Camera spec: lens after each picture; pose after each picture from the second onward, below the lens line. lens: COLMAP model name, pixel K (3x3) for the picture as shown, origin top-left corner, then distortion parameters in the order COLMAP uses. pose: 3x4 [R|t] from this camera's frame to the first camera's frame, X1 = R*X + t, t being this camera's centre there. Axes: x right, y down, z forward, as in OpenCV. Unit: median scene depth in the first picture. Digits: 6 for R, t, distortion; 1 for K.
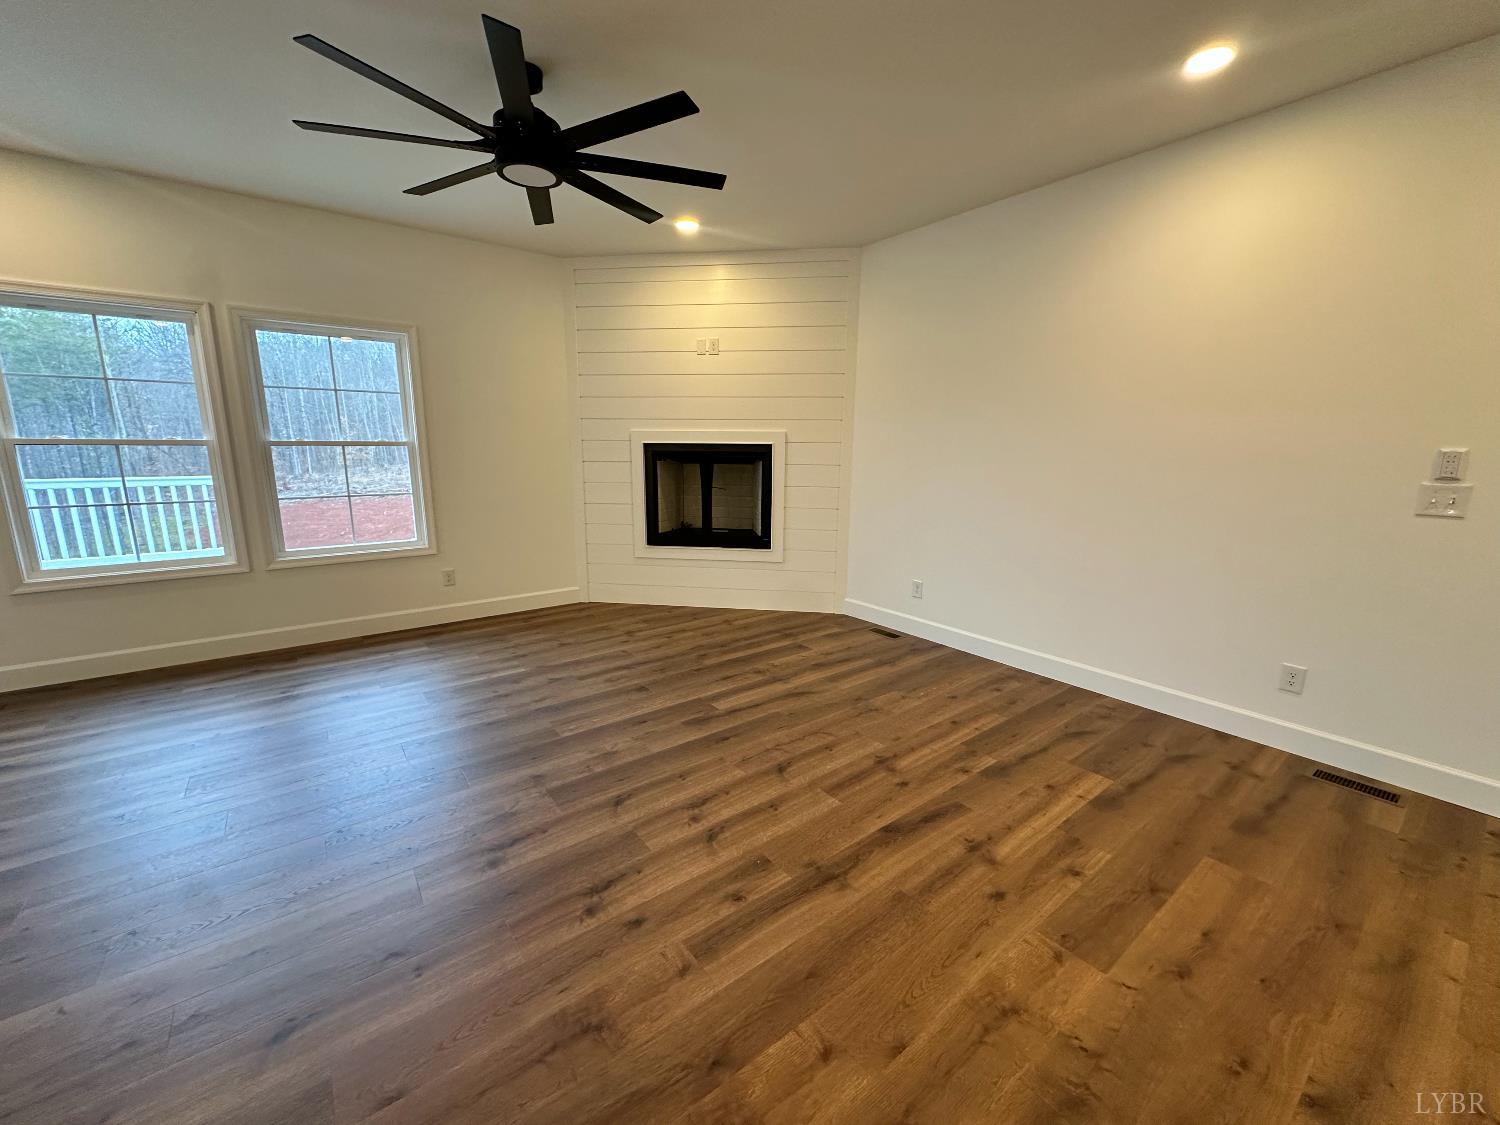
lens RADIAL K [[597.3, 0, 748.5], [0, 597.3, 559.7], [0, 0, 1]] dist [-0.002588, 0.000033]
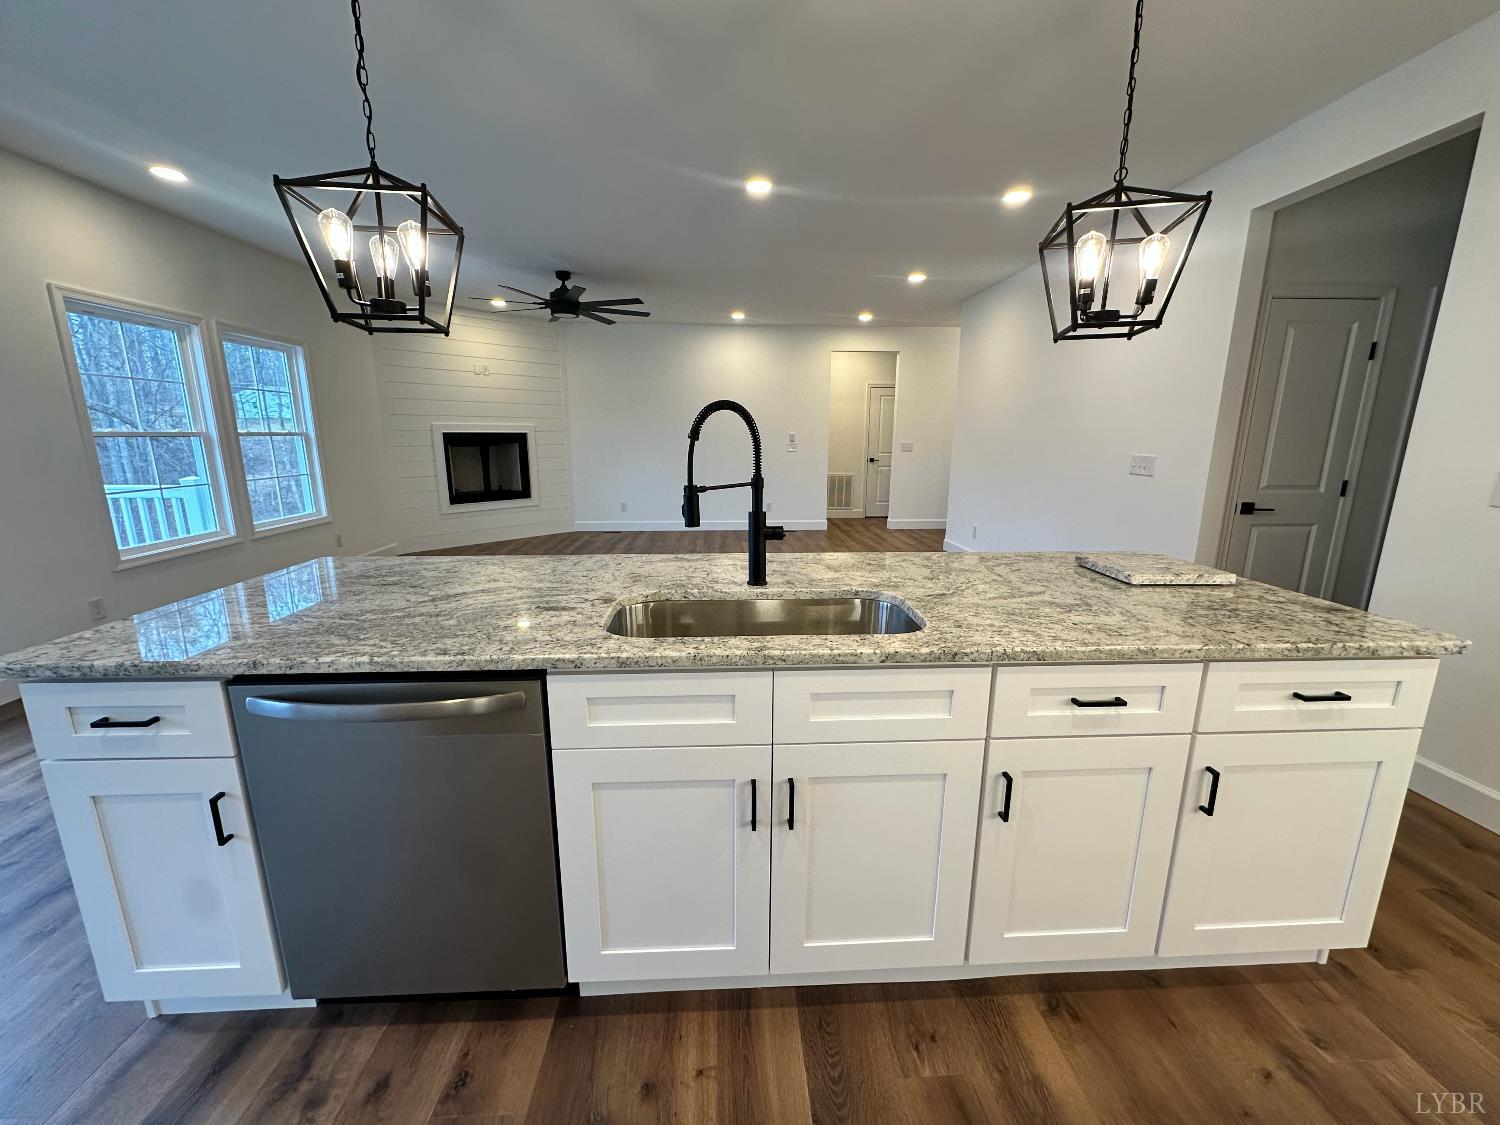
lens RADIAL K [[622.7, 0, 750.0], [0, 622.7, 562.5], [0, 0, 1]] dist [-0.001584, 0.000115]
pose [[0.550659, -0.174958, 0.816189, -1.236628], [0.161534, 0.981640, 0.101442, 0.093260], [-0.818951, 0.075983, 0.568811, -0.512134]]
